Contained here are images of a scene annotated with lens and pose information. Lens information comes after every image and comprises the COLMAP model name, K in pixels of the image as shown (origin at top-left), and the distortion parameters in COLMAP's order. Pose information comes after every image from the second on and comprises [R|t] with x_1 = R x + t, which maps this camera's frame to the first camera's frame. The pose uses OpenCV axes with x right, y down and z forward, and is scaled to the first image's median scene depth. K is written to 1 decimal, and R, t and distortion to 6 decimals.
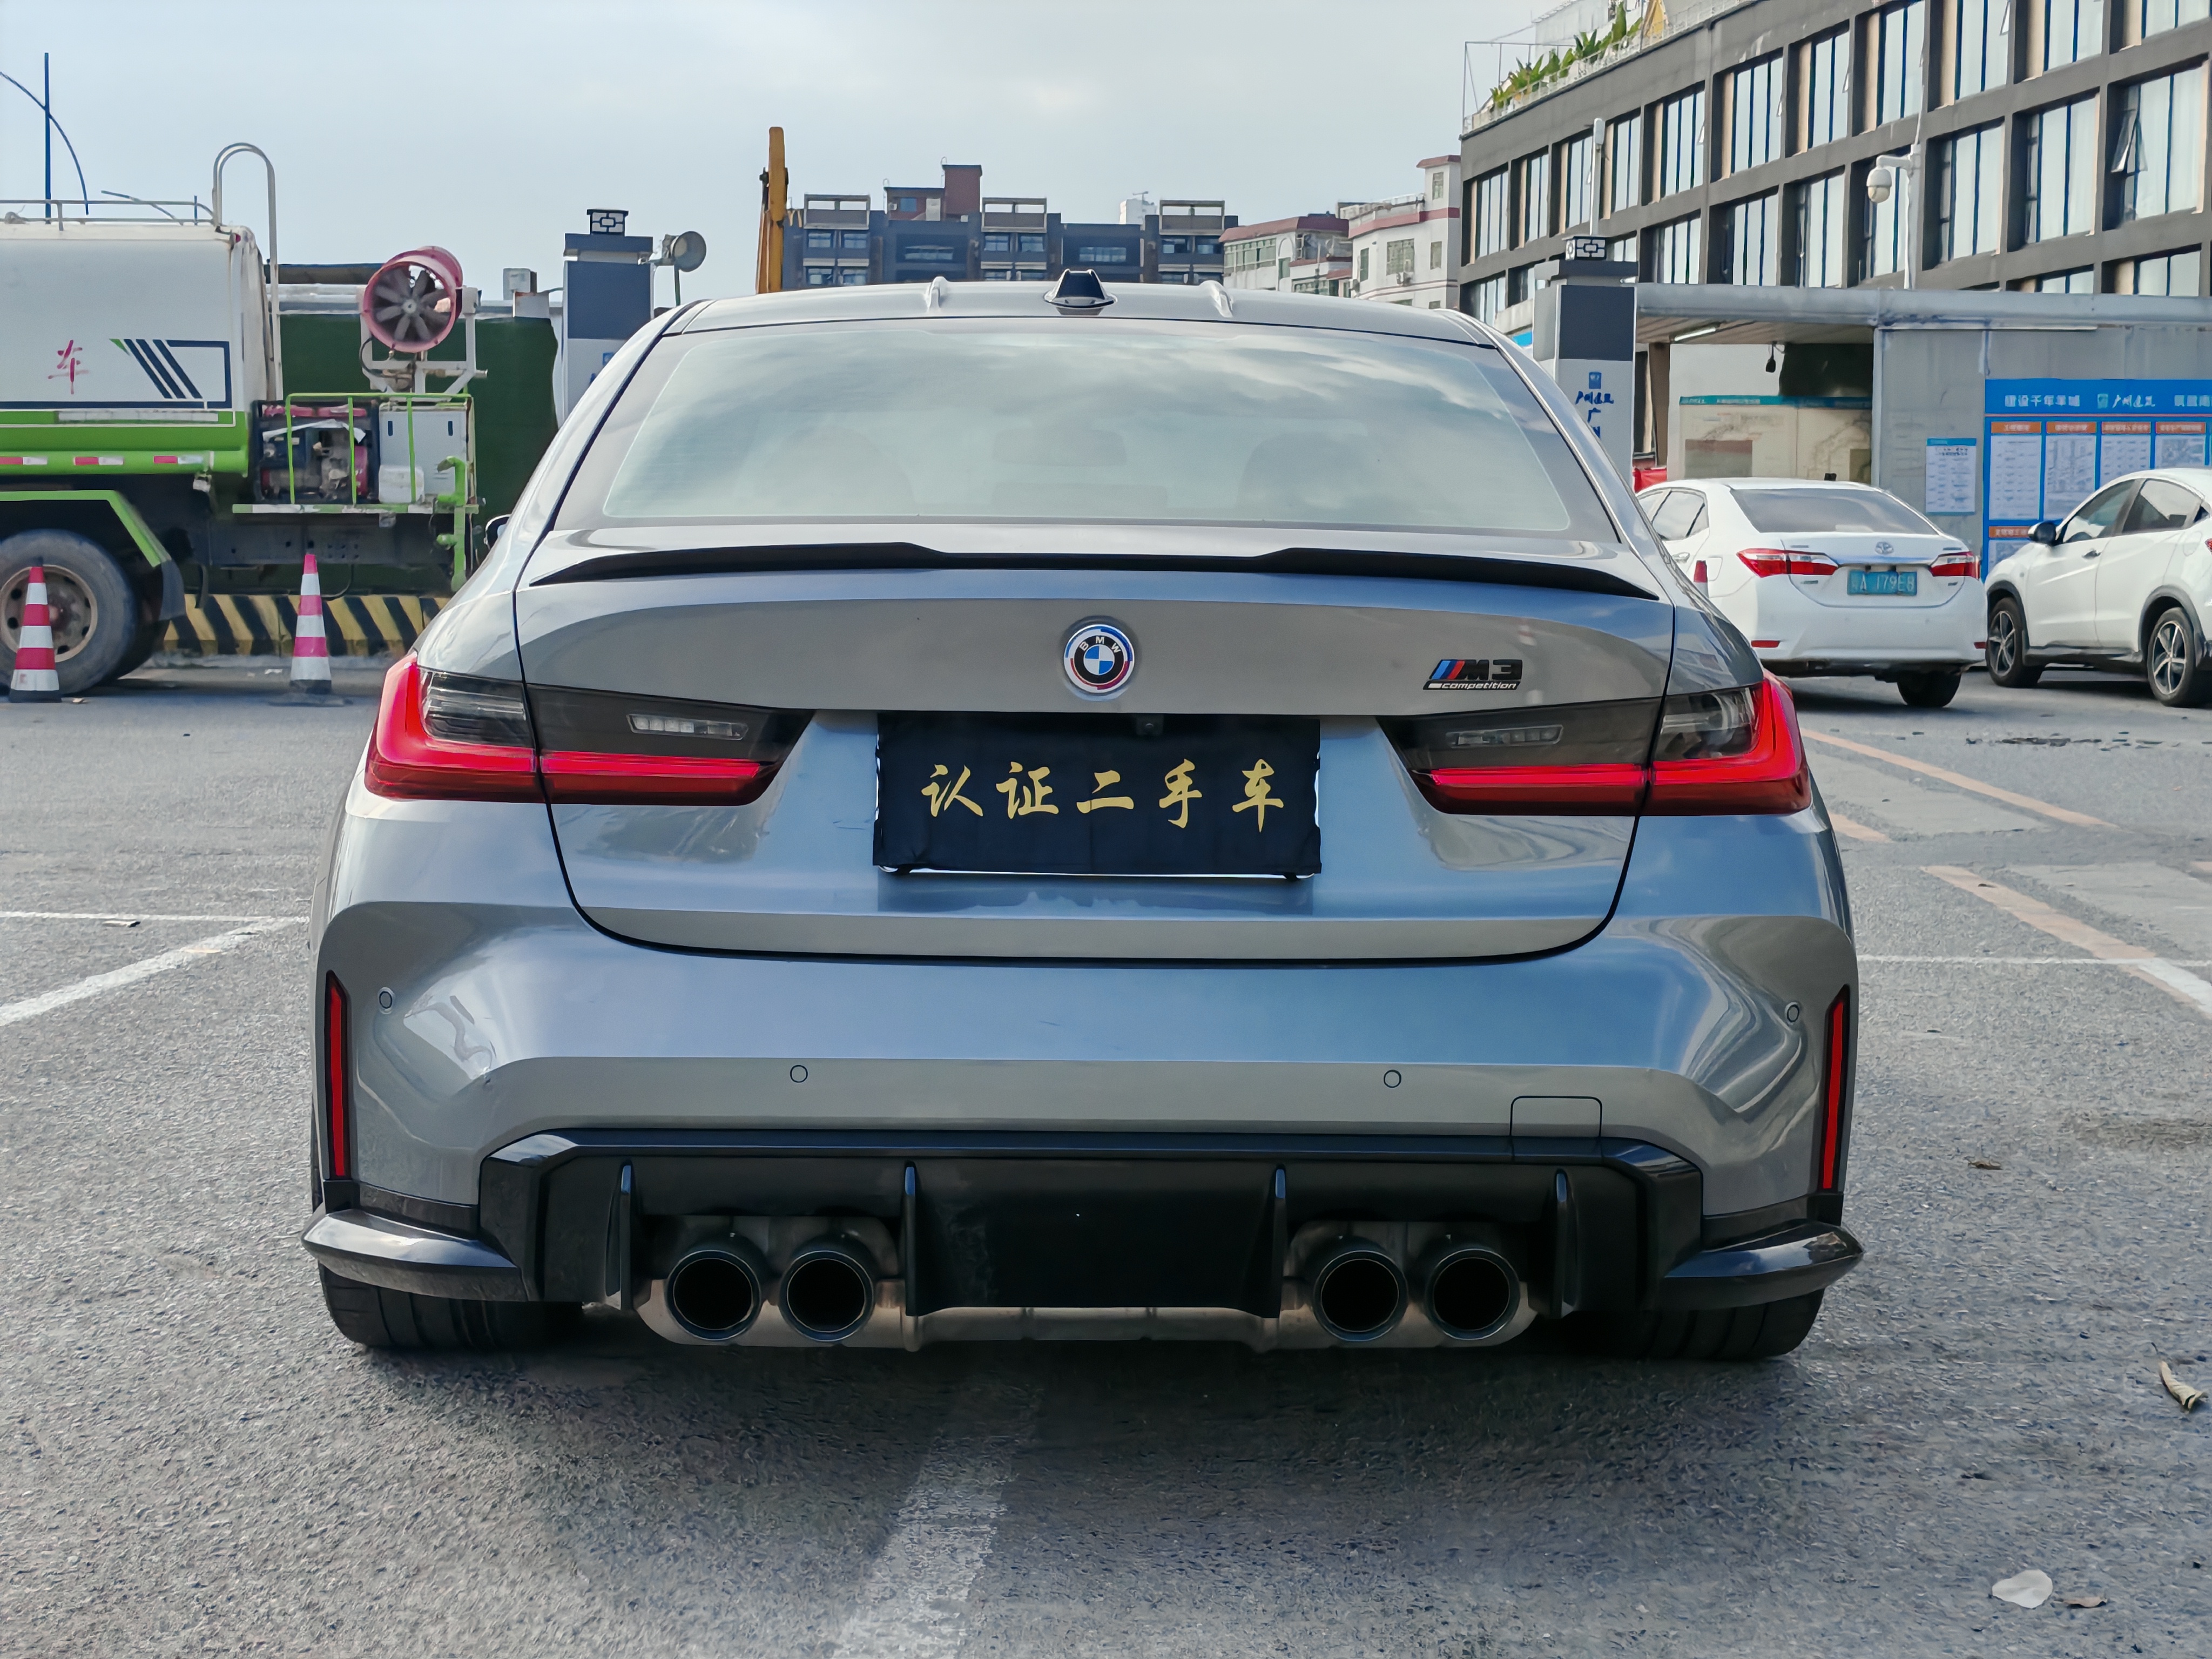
lens RADIAL K [[3470.2, 0, 1106.0], [0, 3470.2, 829.5], [0, 0, 1]] dist [0.206042, -0.926025]
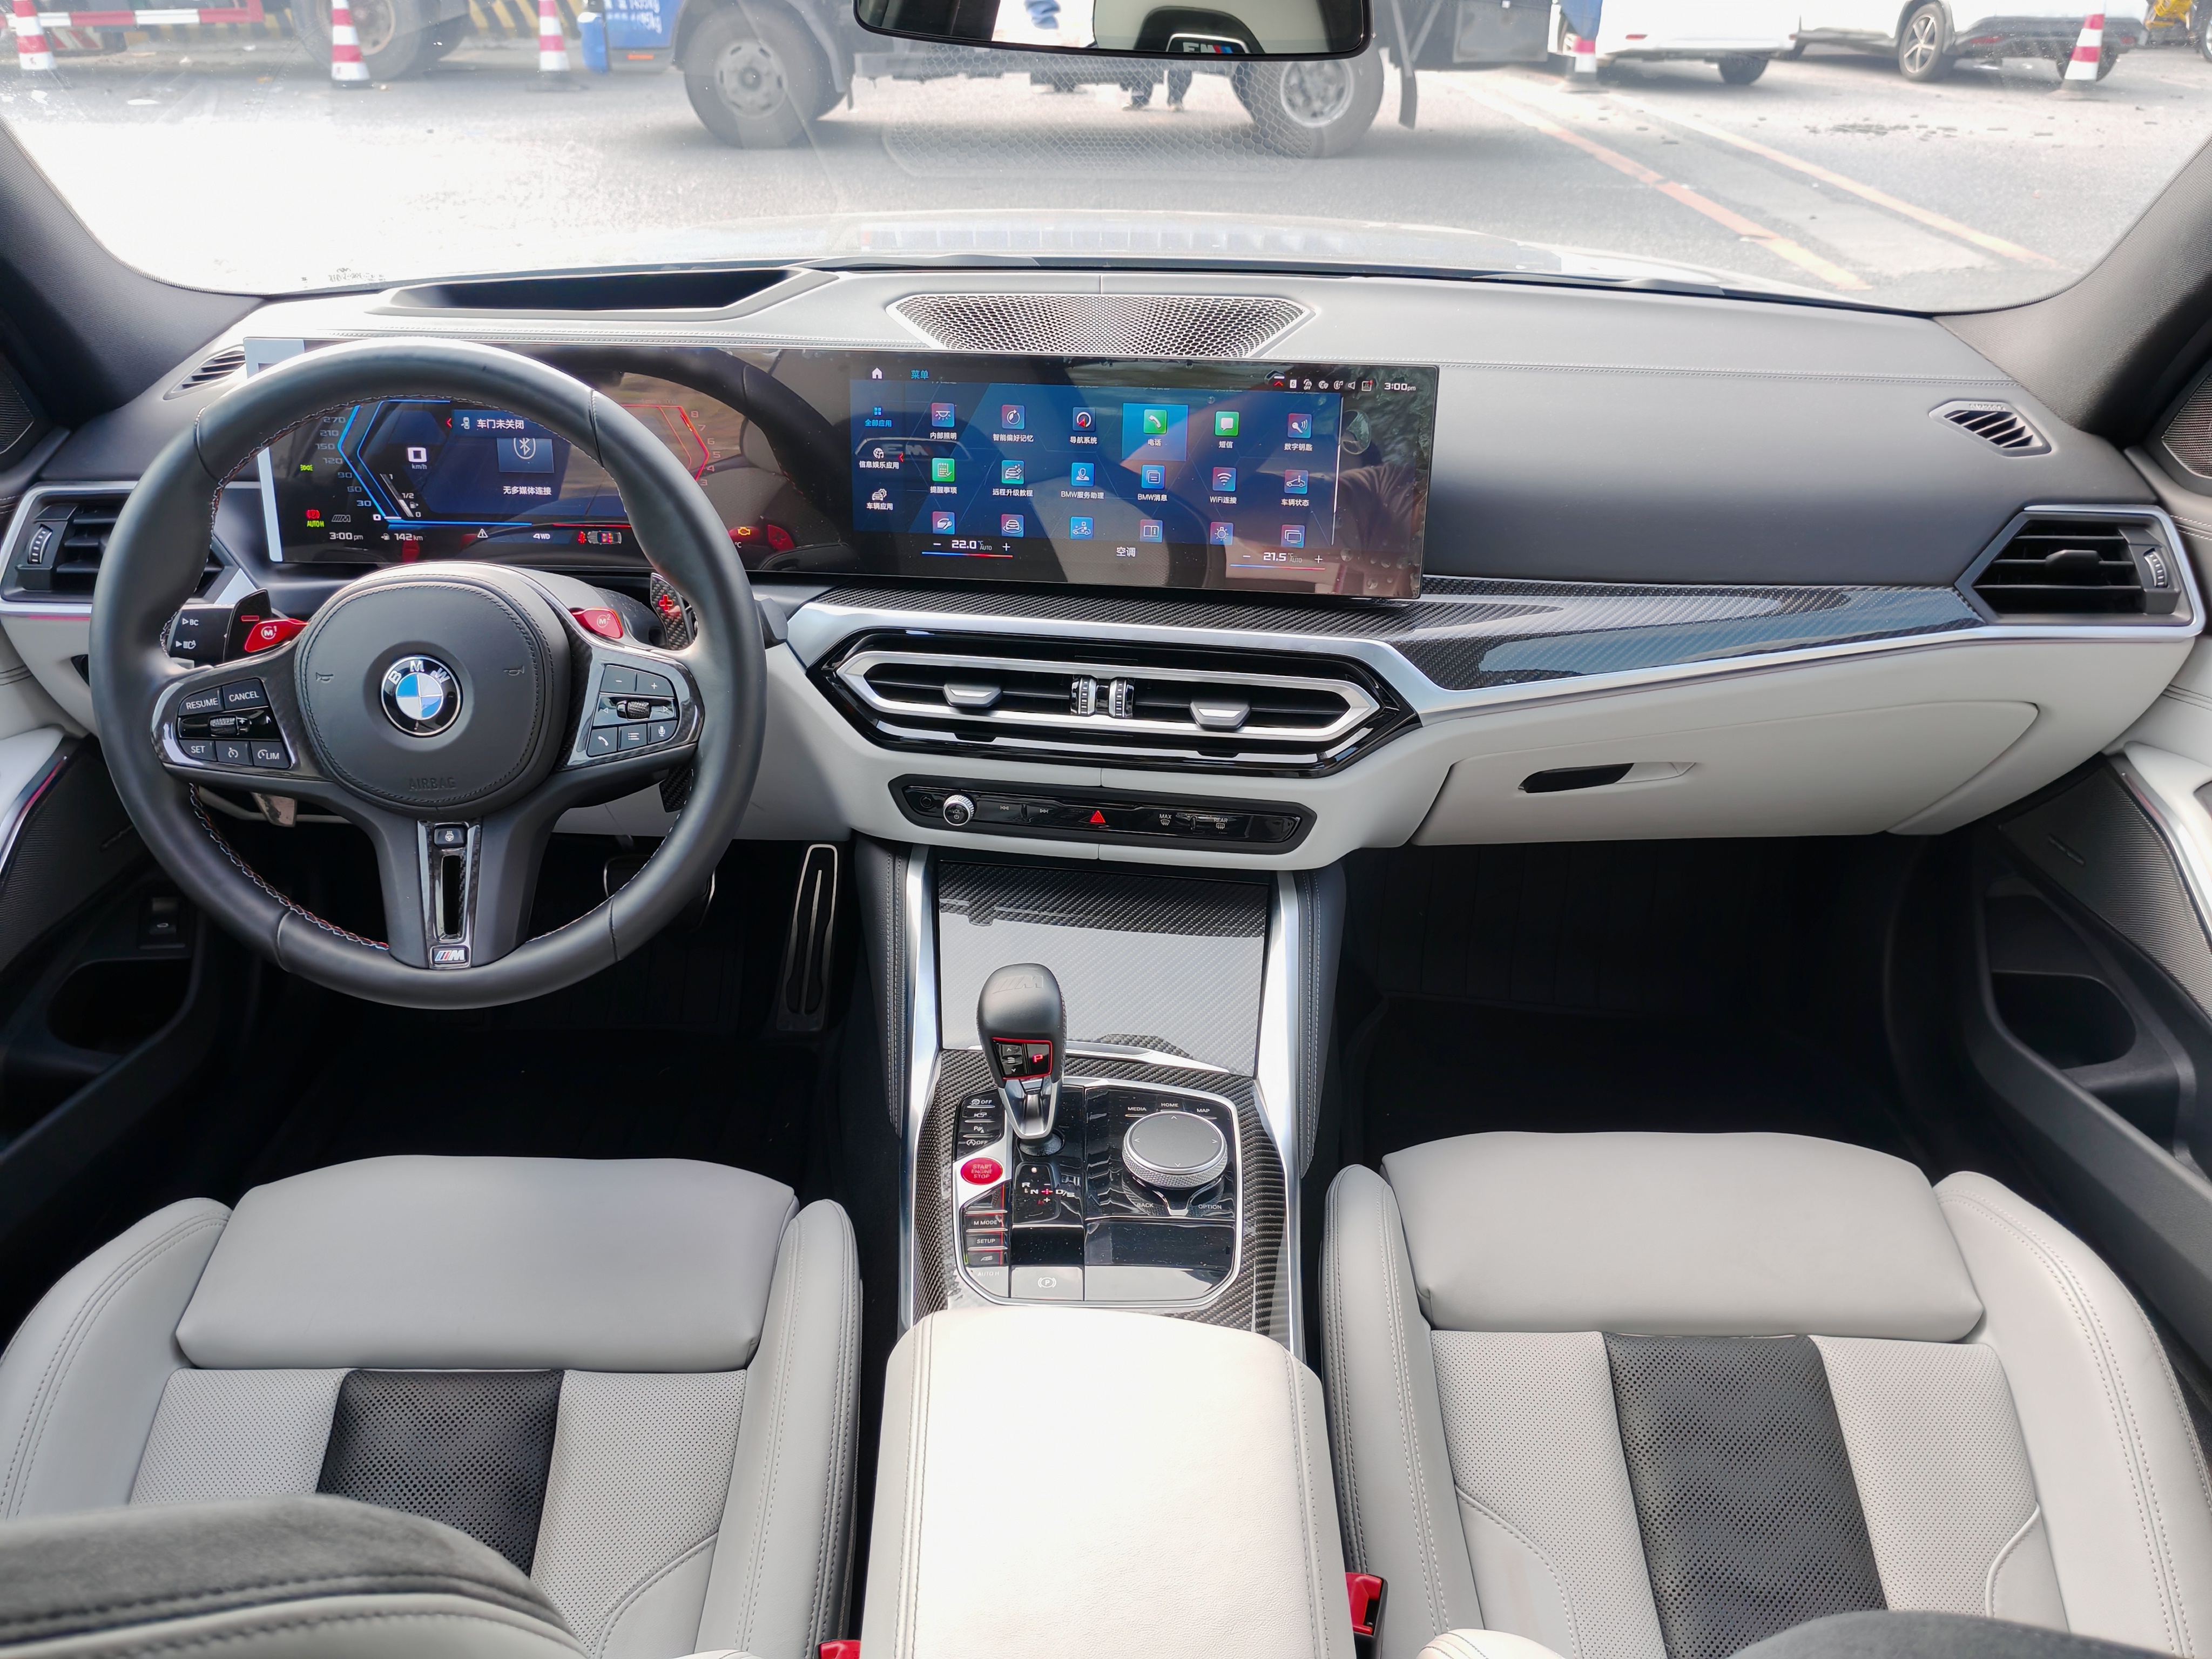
lens RADIAL K [[1724.8, 0, 1086.1], [0, 1724.8, 843.4], [0, 0, 1]] dist [0.007691, -0.011852]
pose [[0.999546, 0.014257, -0.026534, -0.002606], [-0.002557, 0.917882, 0.396844, -0.031799], [0.030013, -0.396596, 0.917502, 0.266187]]
